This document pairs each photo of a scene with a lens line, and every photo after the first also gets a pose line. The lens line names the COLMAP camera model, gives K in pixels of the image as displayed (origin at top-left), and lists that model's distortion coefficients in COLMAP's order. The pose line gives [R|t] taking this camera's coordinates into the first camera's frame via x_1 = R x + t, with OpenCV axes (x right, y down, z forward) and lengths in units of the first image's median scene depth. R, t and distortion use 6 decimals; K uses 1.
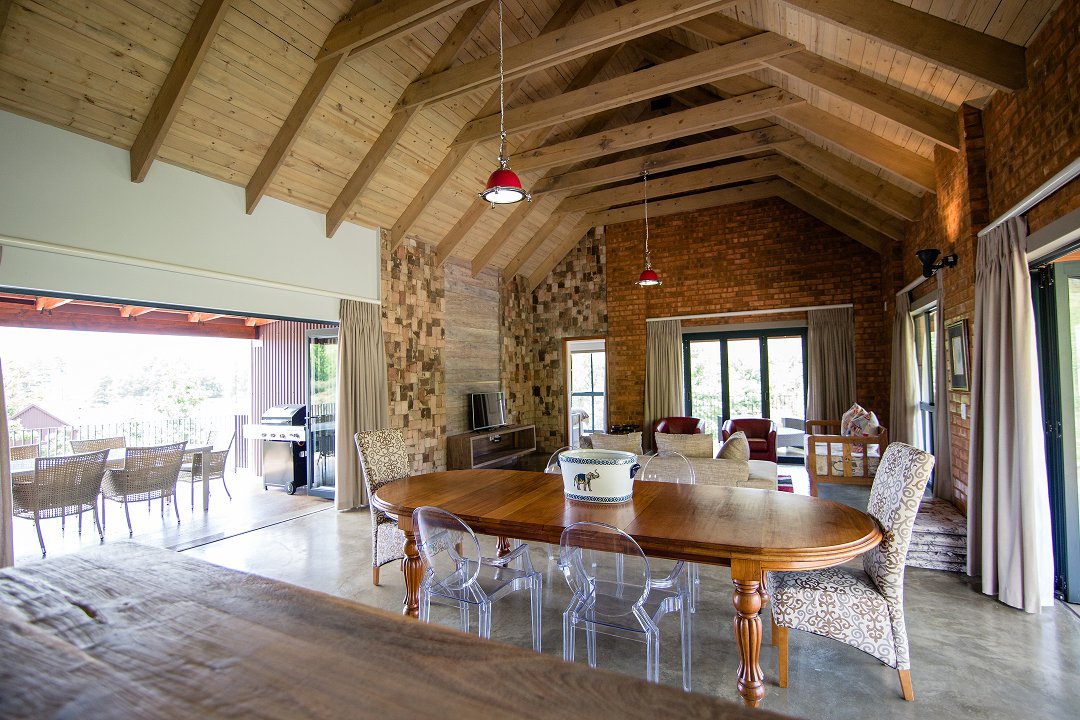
lens RADIAL K [[494.6, 0, 540.4], [0, 494.6, 363.1], [0, 0, 1]] dist [-0.018384, -0.000569]
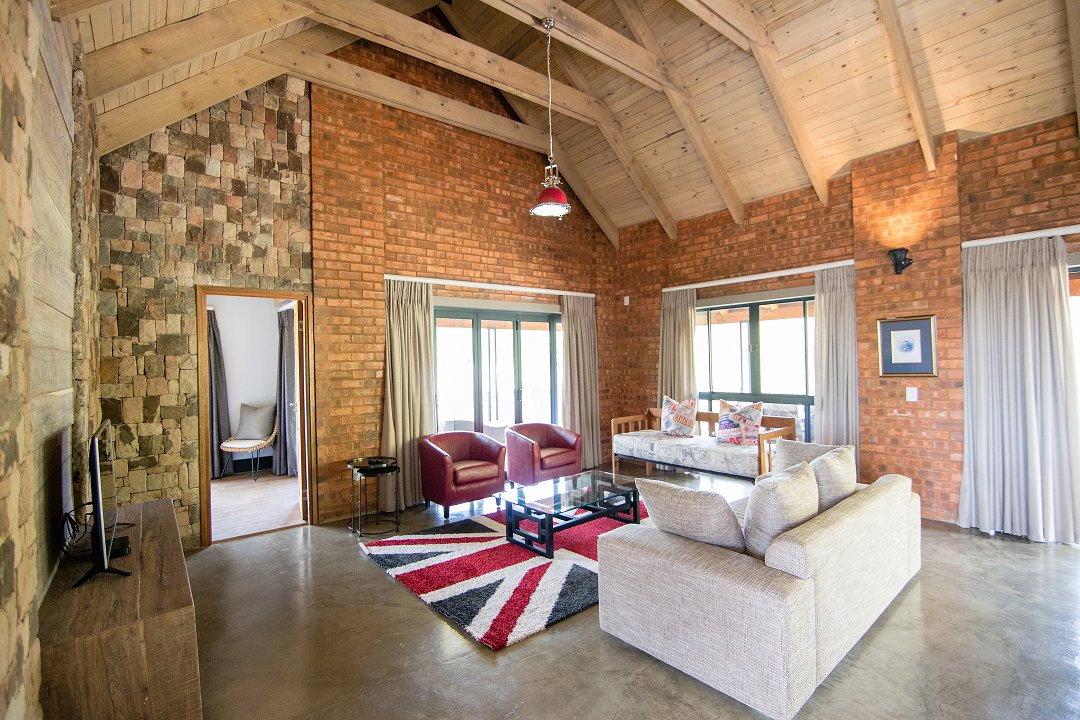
lens RADIAL K [[494.6, 0, 540.7], [0, 494.6, 361.8], [0, 0, 1]] dist [-0.018384, -0.000569]
pose [[0.408478, 0.014965, 0.912645, -0.242858], [-0.008775, 0.999884, -0.012468, 0.020820], [-0.912726, -0.002916, 0.408562, 0.578383]]
